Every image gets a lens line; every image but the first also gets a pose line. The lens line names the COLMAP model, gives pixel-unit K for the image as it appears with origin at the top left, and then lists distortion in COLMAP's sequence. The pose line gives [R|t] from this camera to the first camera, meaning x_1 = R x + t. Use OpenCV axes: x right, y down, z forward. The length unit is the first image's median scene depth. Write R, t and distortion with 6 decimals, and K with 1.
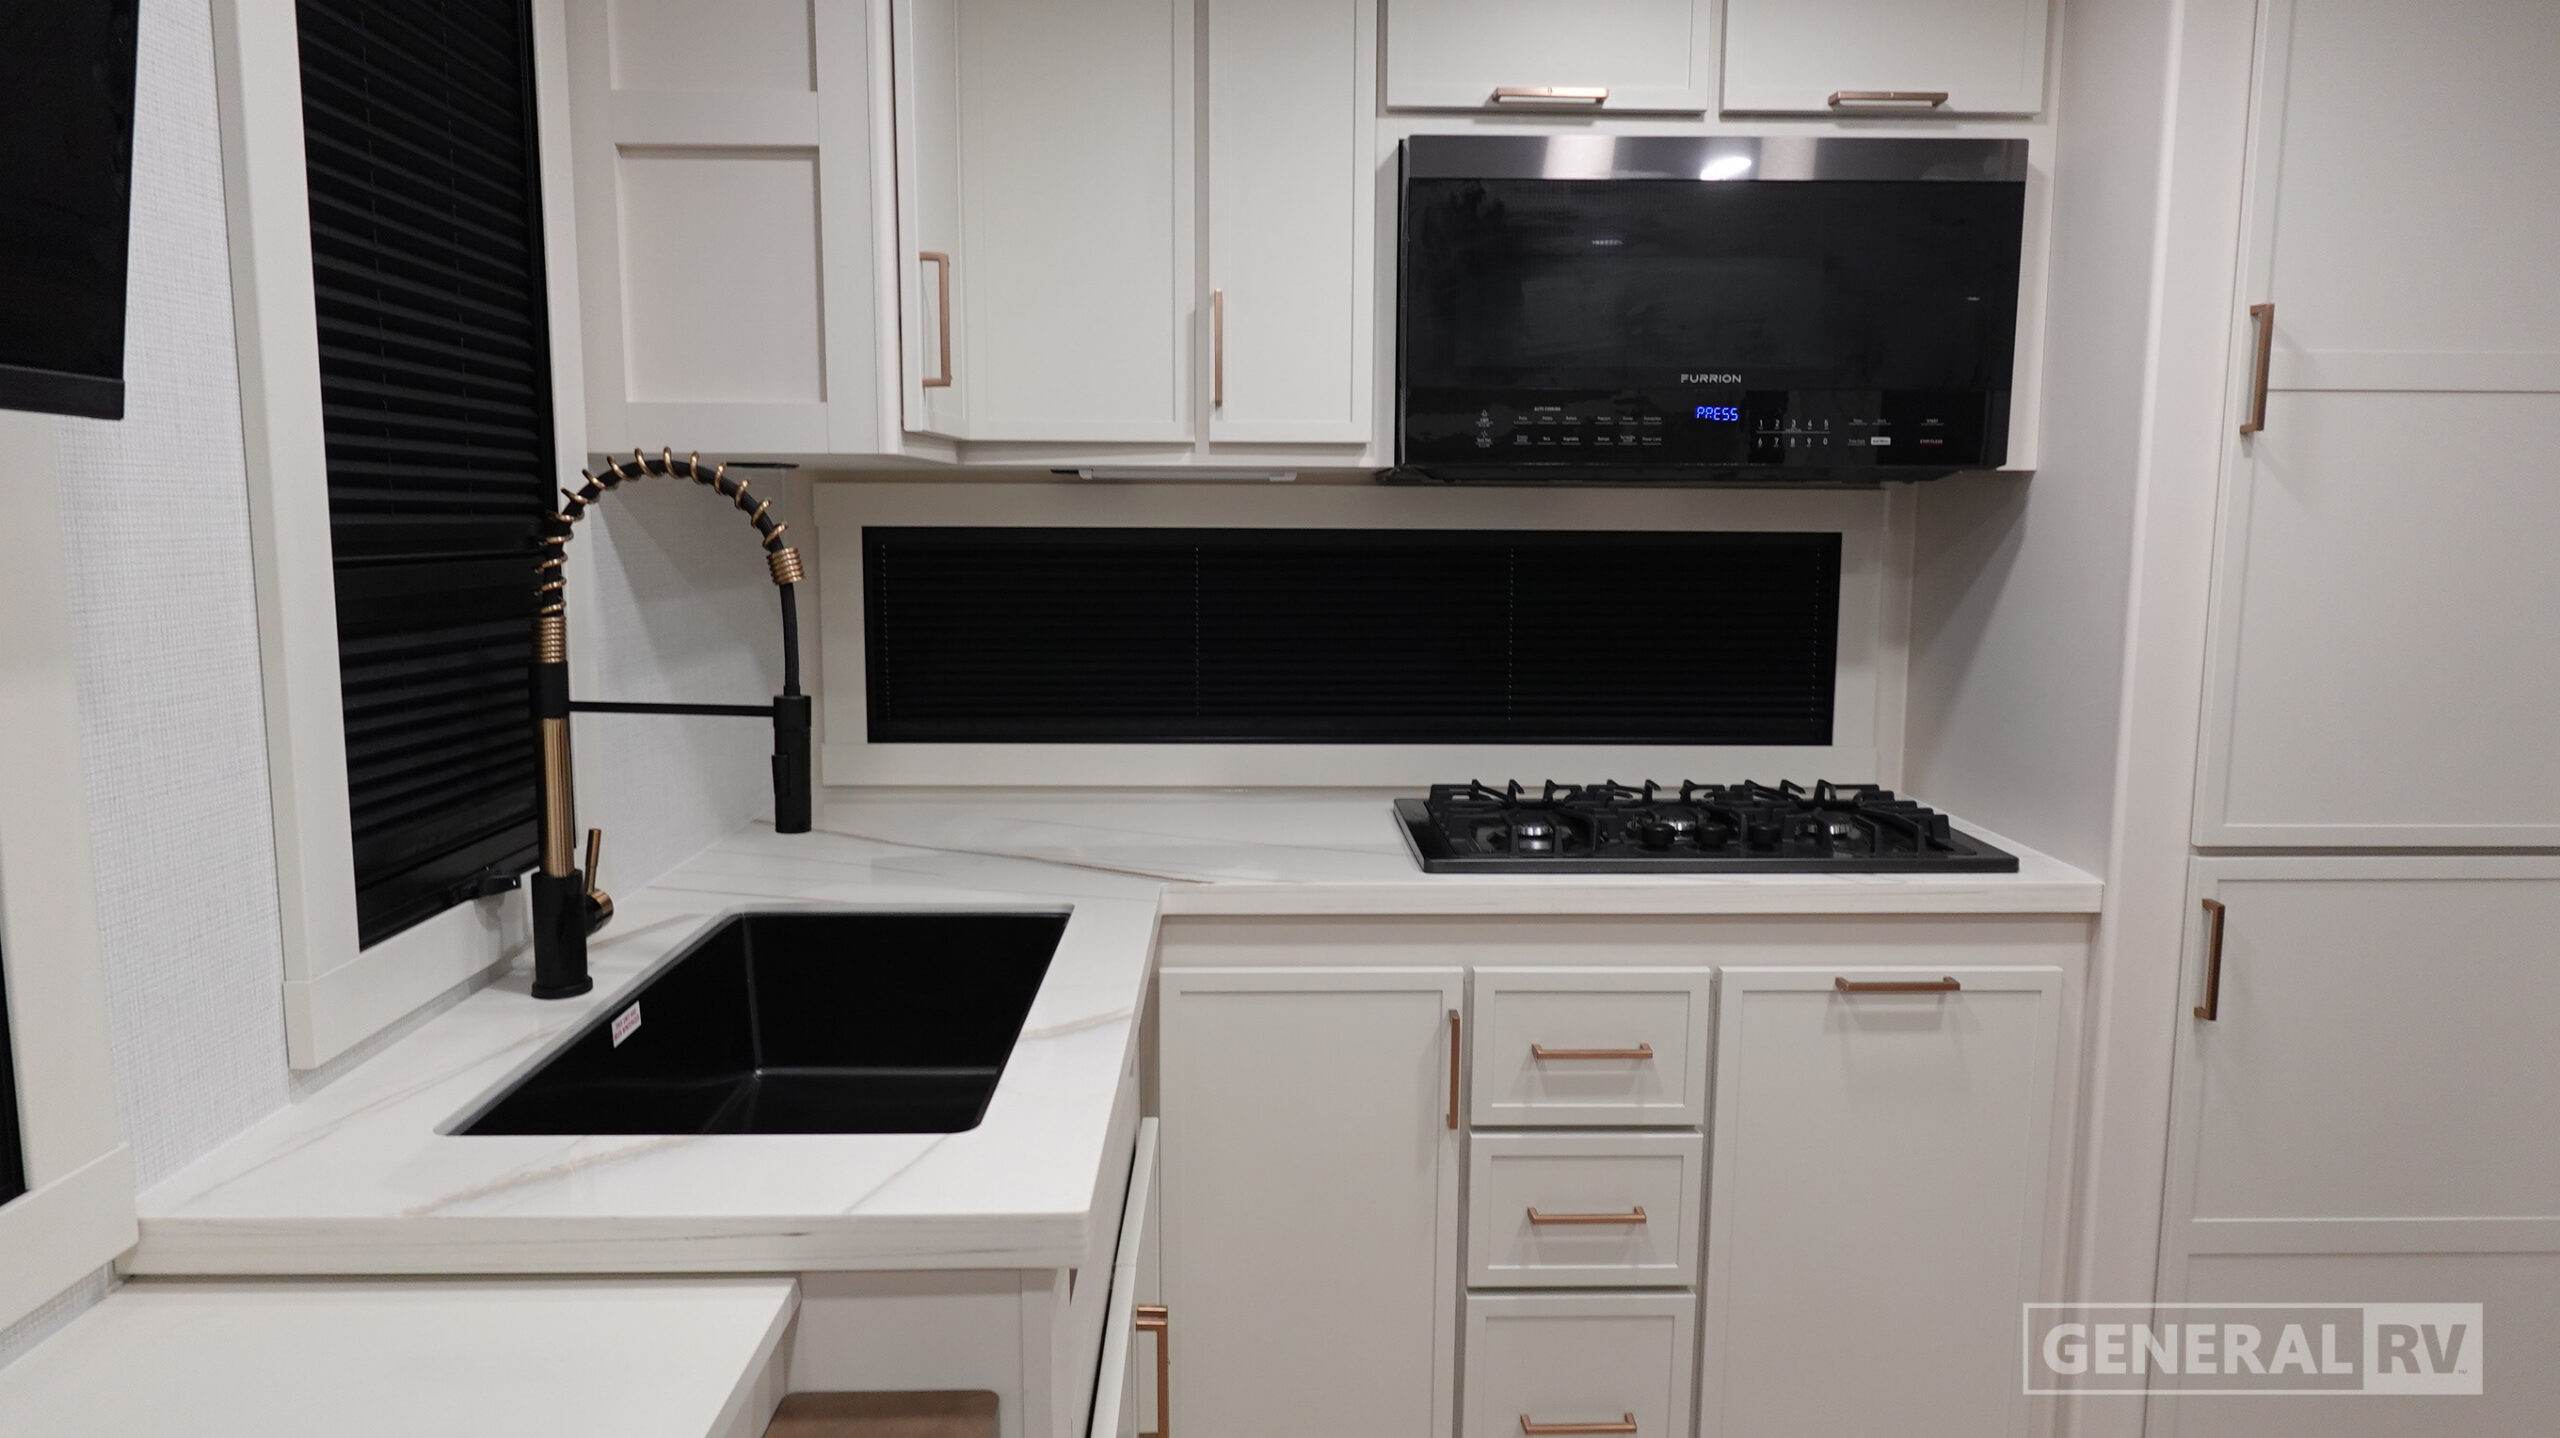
lens RADIAL K [[1560.4, 0, 1298.0], [0, 1560.4, 712.2], [0, 0, 1]] dist [0.001414, 0.002847]
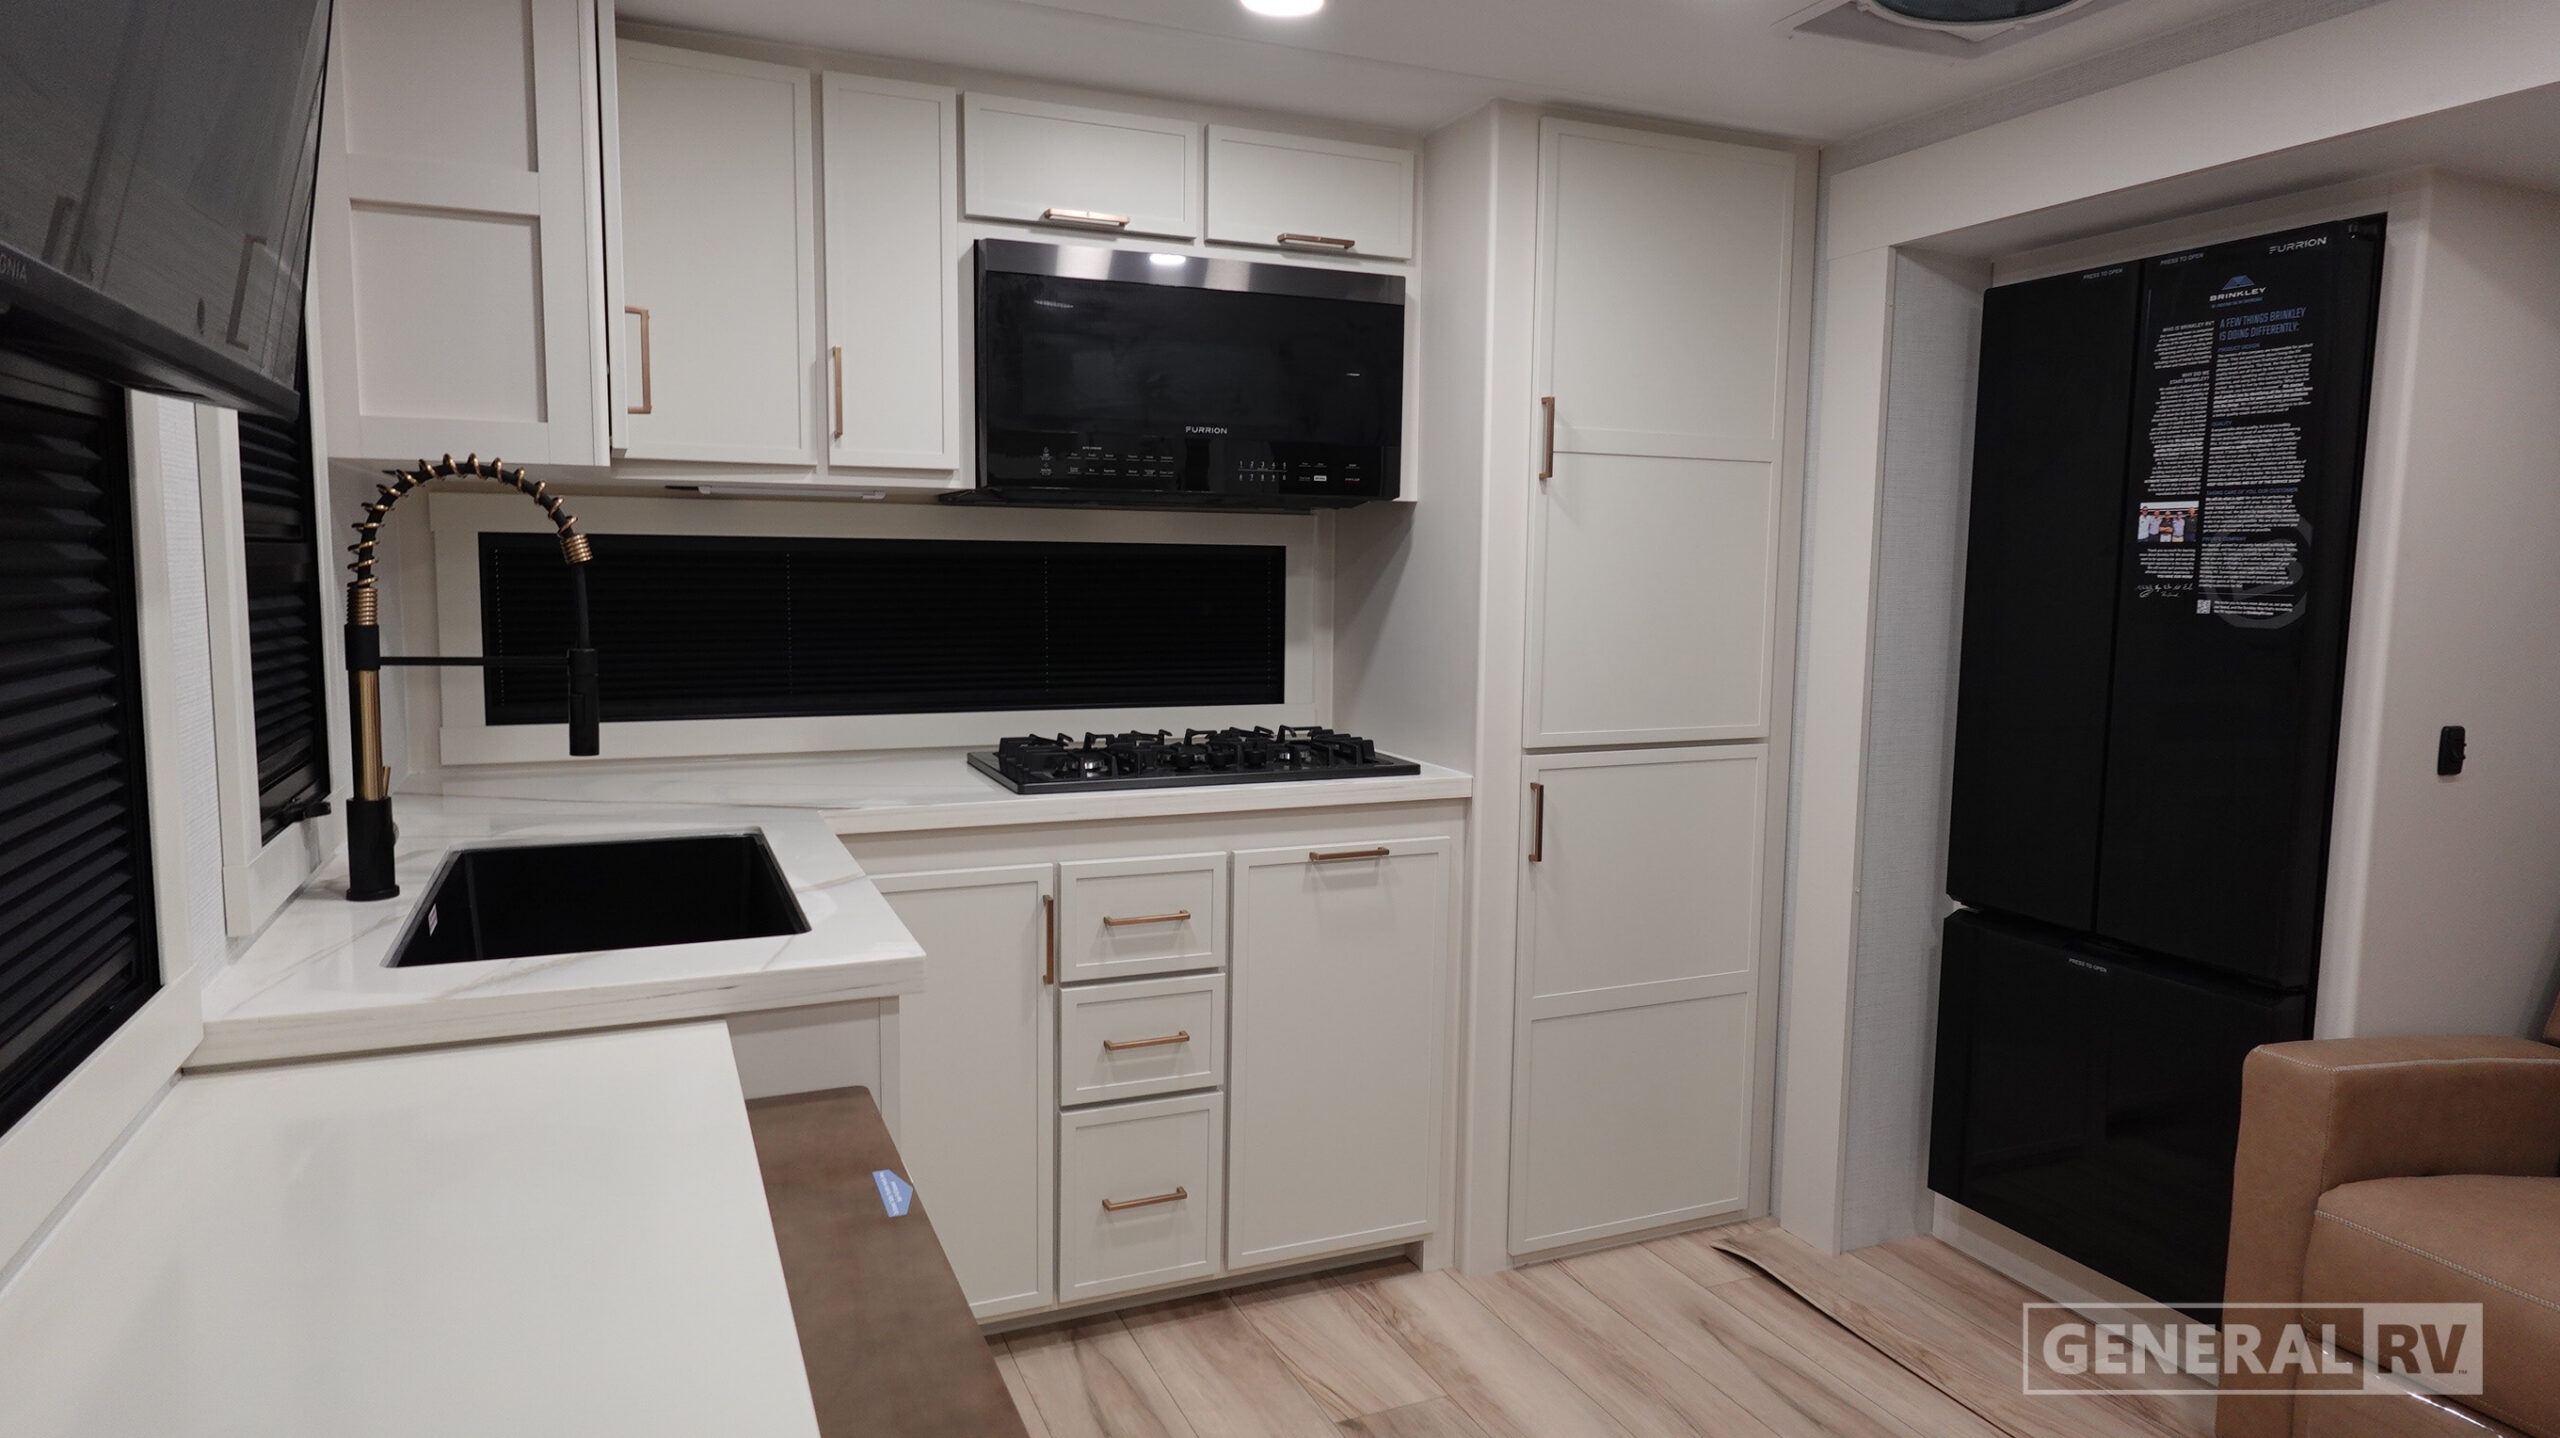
lens RADIAL K [[1560.4, 0, 1278.7], [0, 1560.4, 723.9], [0, 0, 1]] dist [0.001414, 0.002847]
pose [[0.926728, -0.032690, 0.374308, -0.210984], [0.039933, 0.999135, -0.011610, 0.067840], [-0.373605, 0.025706, 0.927232, -0.313587]]
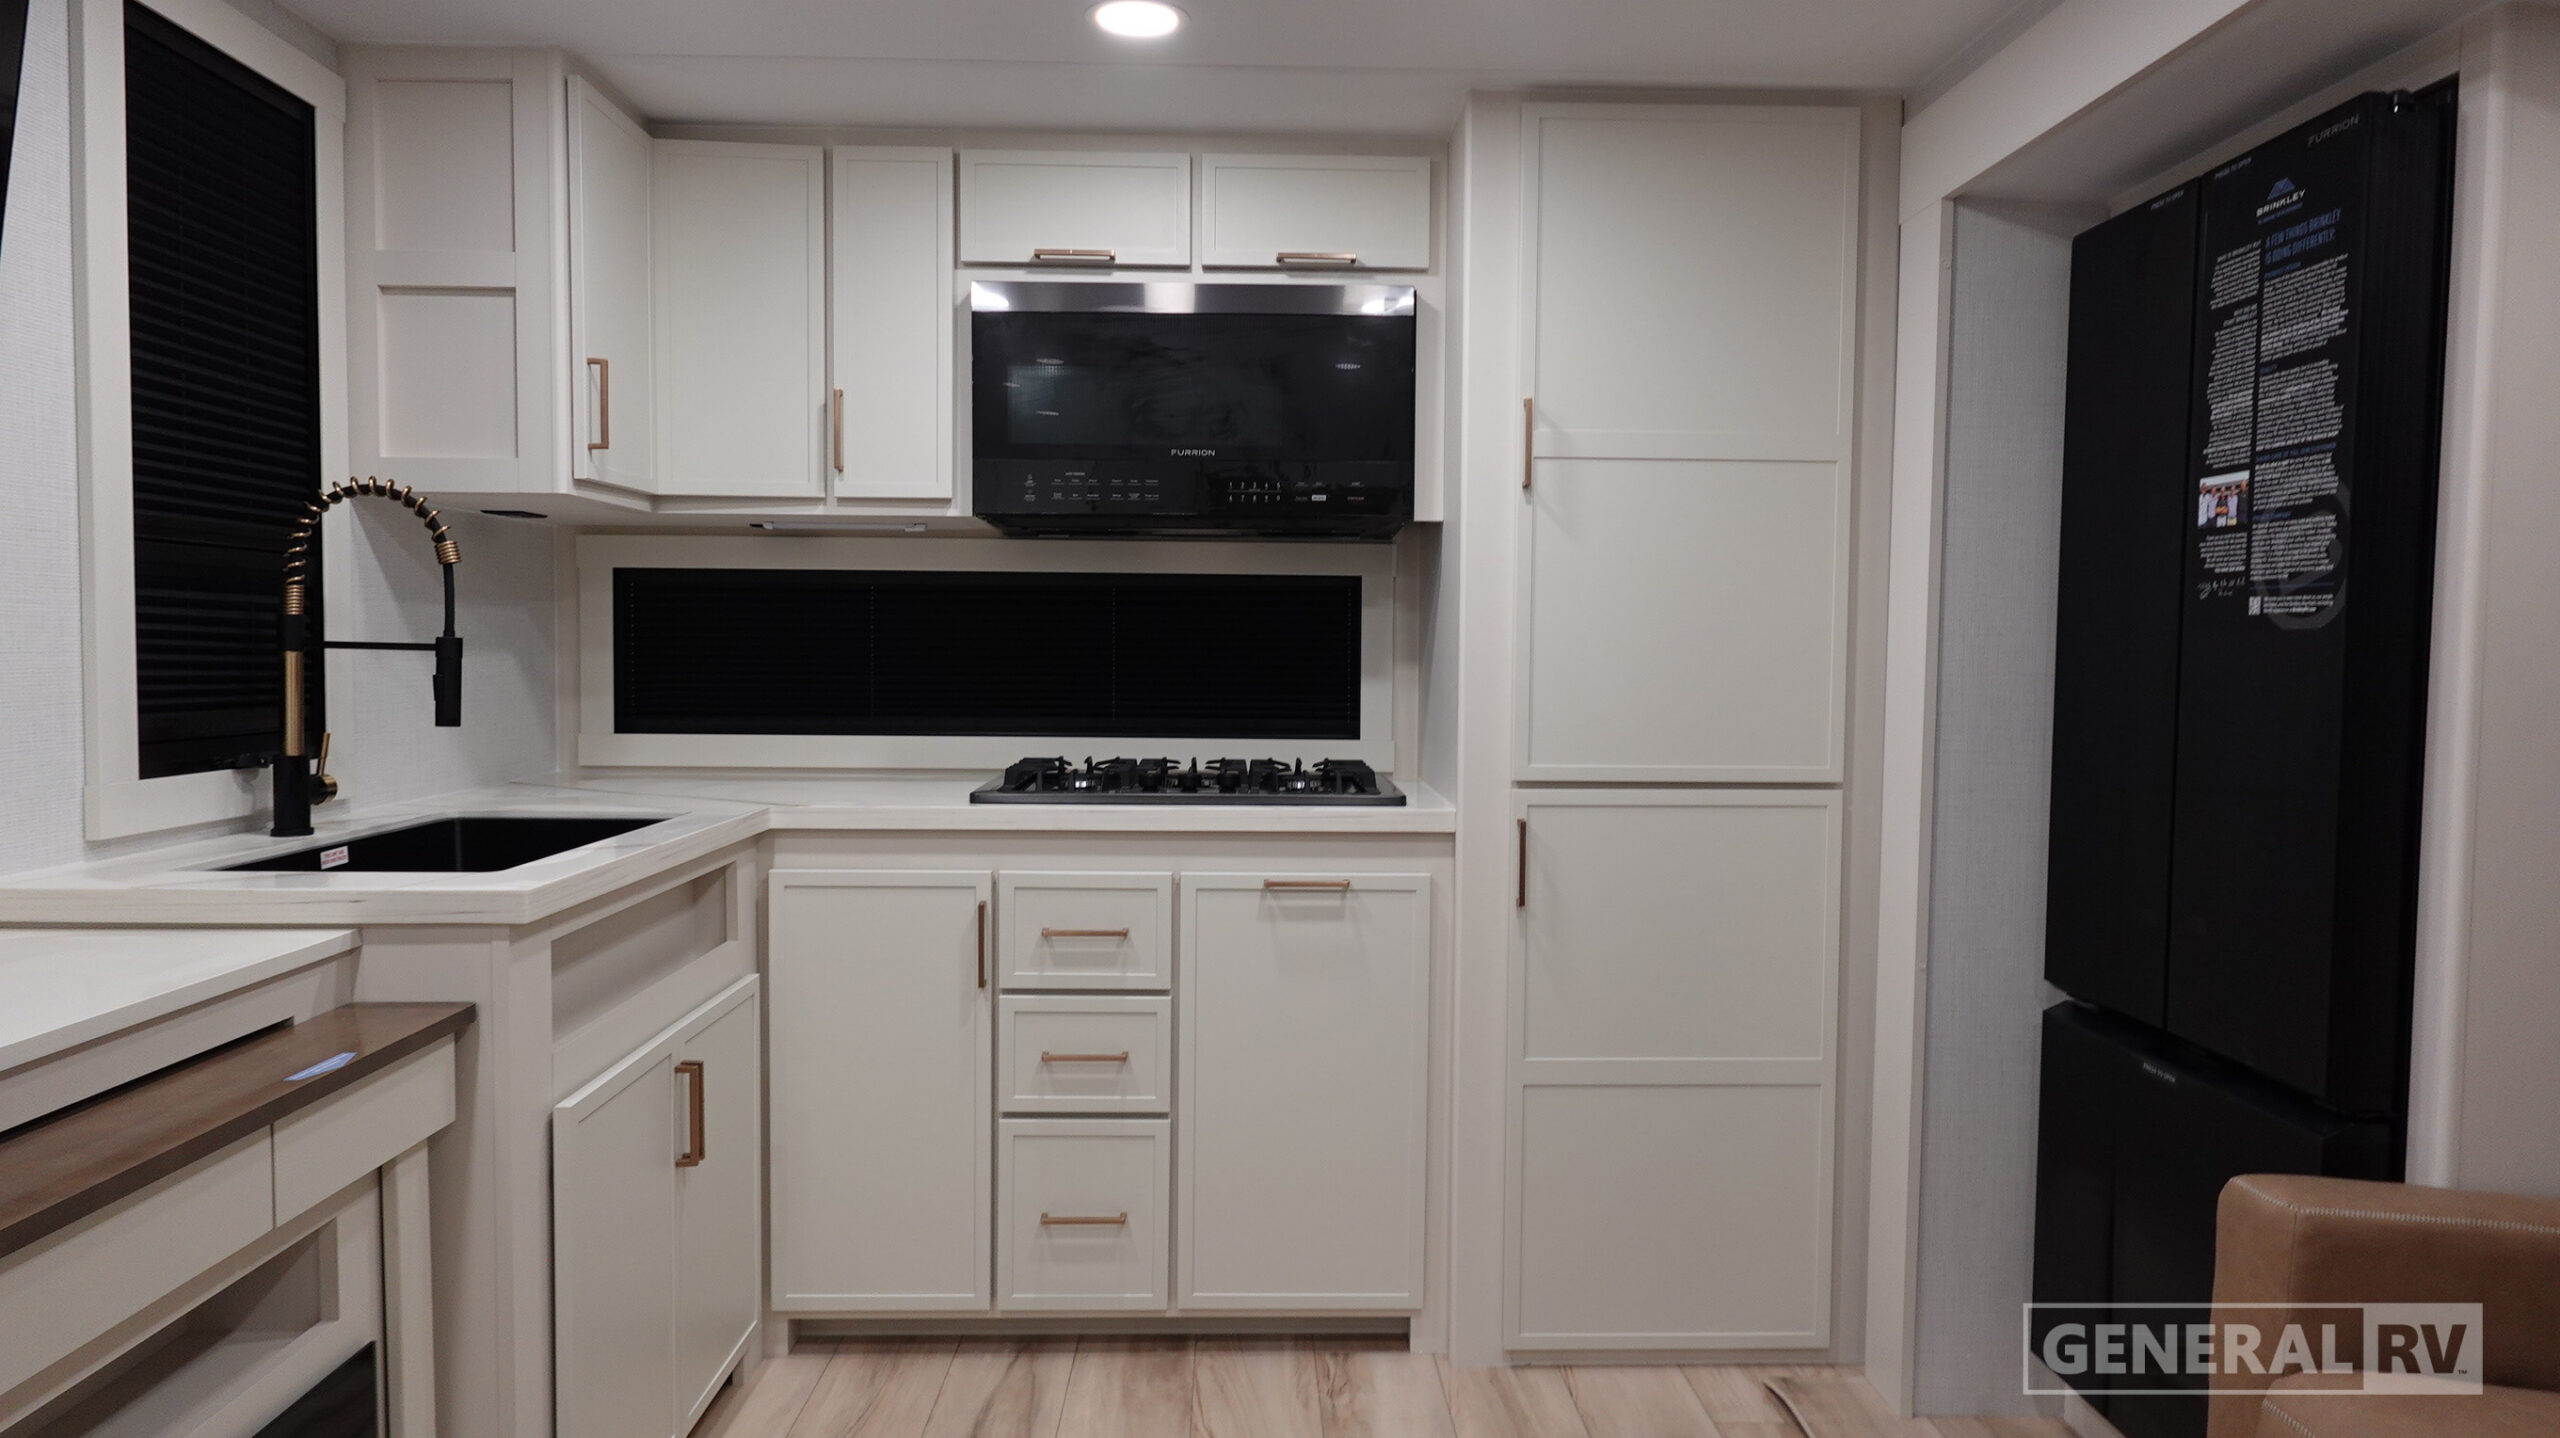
lens RADIAL K [[1560.4, 0, 1291.2], [0, 1560.4, 707.7], [0, 0, 1]] dist [0.001414, 0.002847]
pose [[0.999991, 0.004210, 0.001101, 0.366651], [-0.004103, 0.996462, -0.083947, 0.134379], [-0.001451, 0.083942, 0.996470, -0.382073]]
